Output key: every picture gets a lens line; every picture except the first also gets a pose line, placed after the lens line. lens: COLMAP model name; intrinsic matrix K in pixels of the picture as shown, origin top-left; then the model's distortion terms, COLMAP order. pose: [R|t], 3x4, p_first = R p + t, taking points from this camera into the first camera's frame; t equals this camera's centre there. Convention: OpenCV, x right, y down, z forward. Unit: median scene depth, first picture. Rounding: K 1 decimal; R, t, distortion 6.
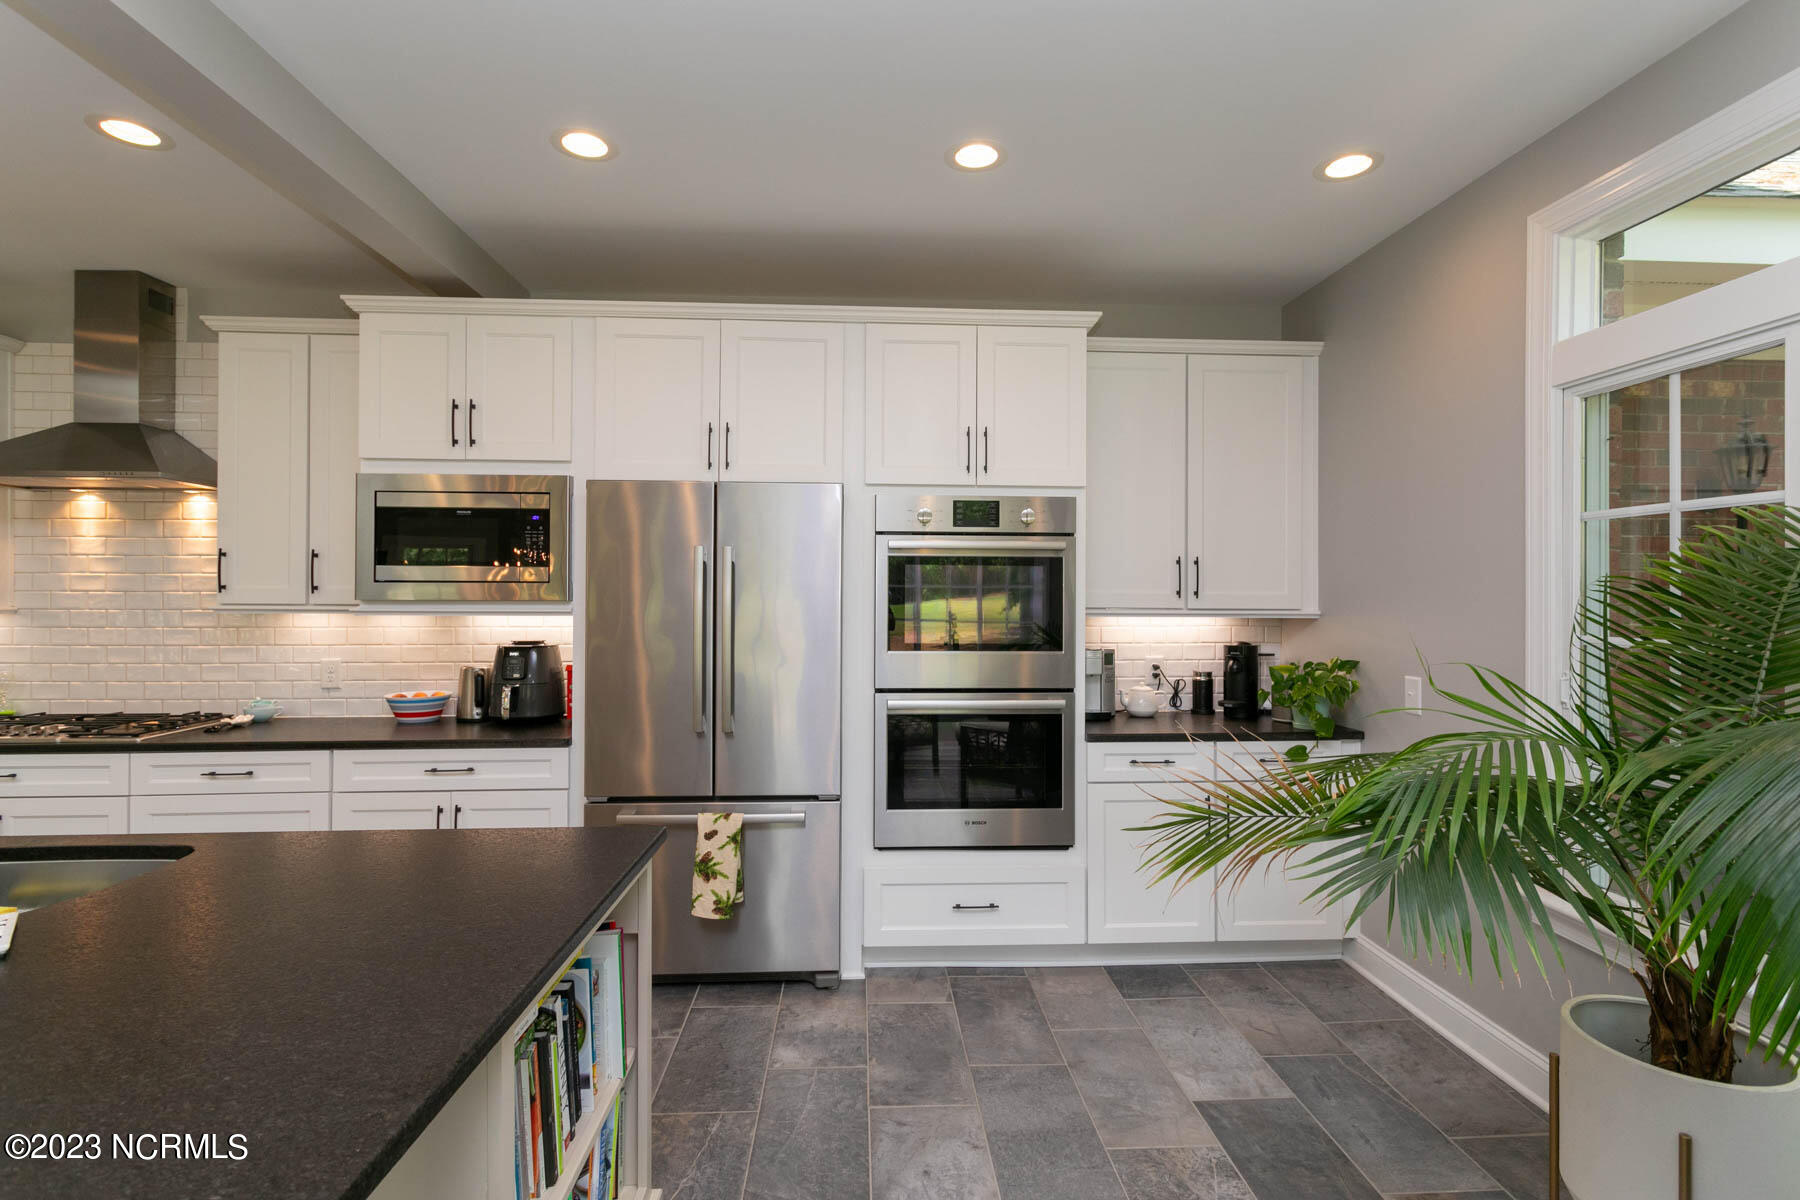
lens RADIAL K [[947.4, 0, 900.2], [0, 947.4, 600.5], [0, 0, 1]] dist [0.001705, 0.000191]
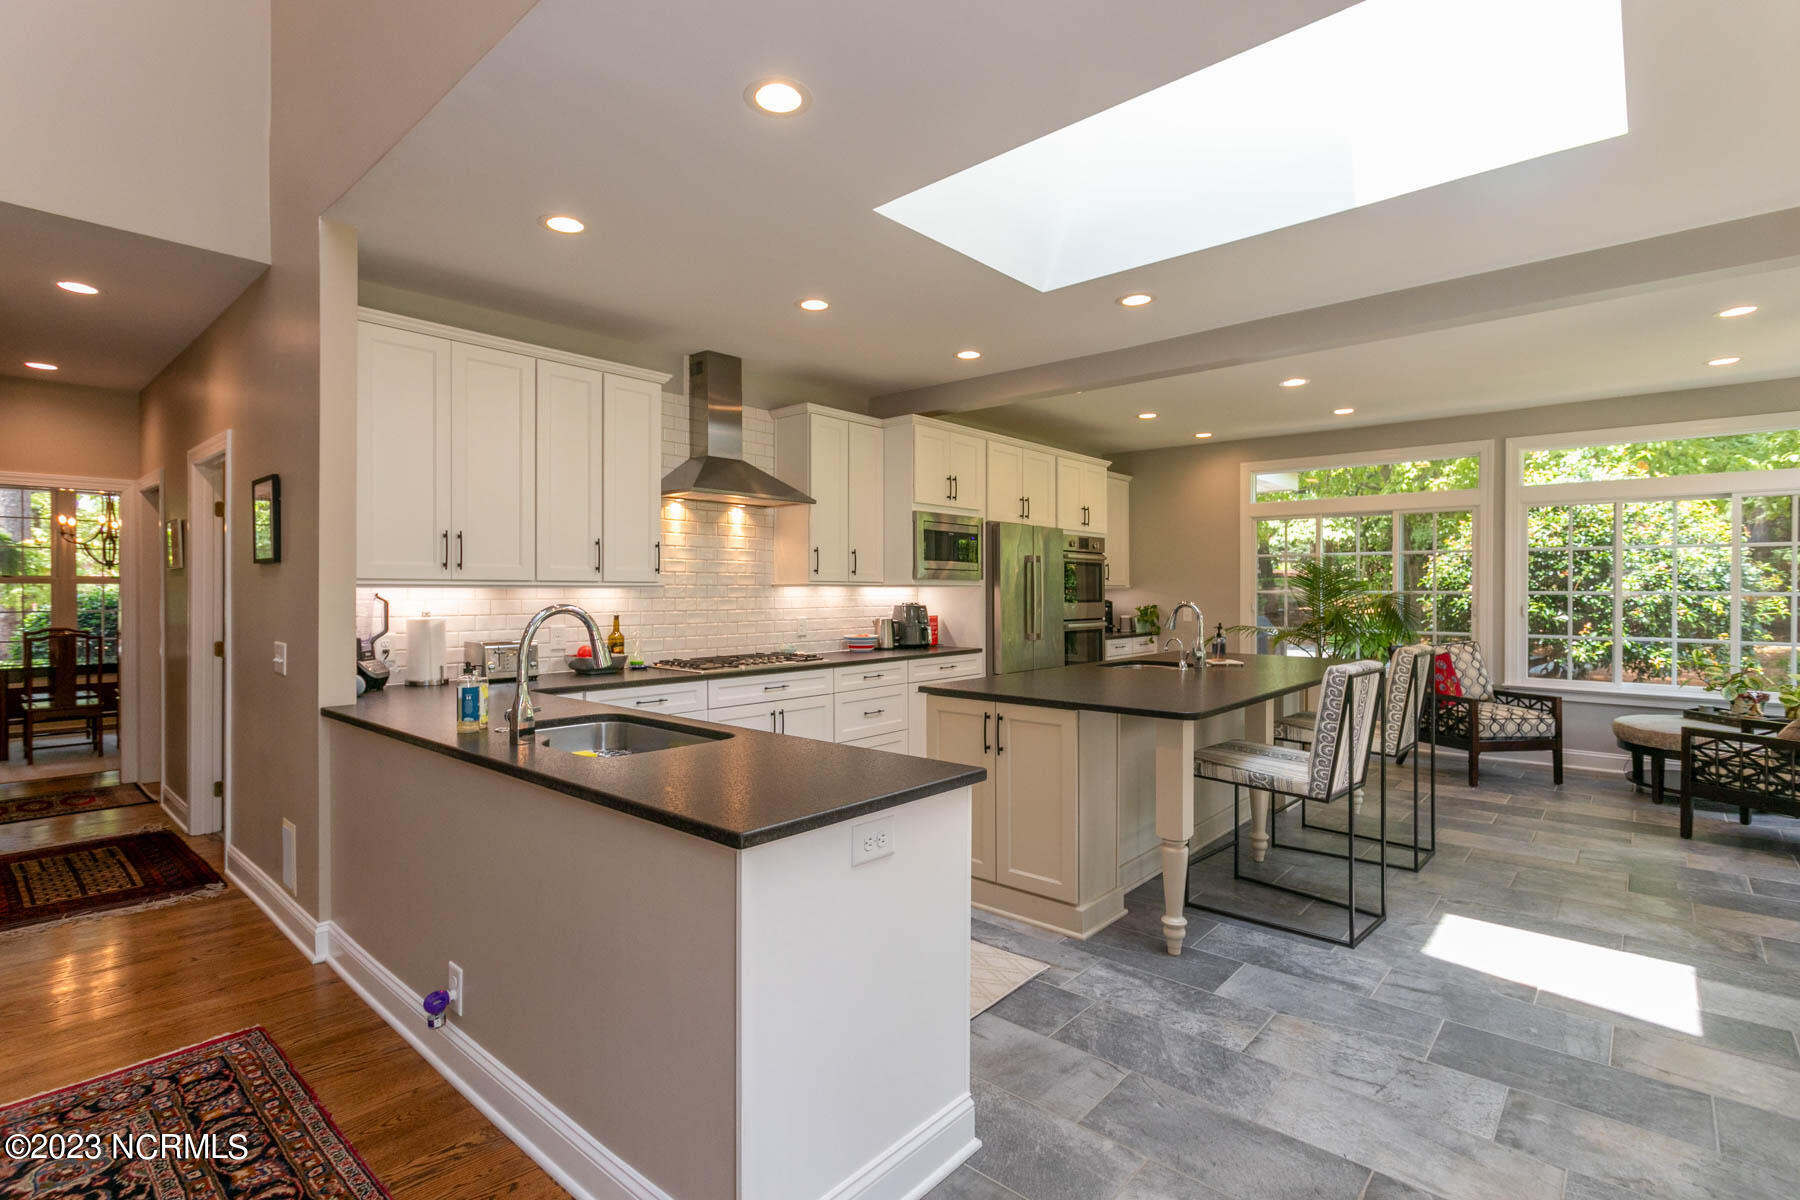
lens RADIAL K [[848.2, 0, 899.6], [0, 848.2, 597.3], [0, 0, 1]] dist [0.004183, -0.001579]
pose [[0.691648, -0.011932, 0.722136, -1.586365], [-0.008905, 0.999647, 0.025047, -0.007021], [-0.722180, -0.023755, 0.691297, -0.105441]]
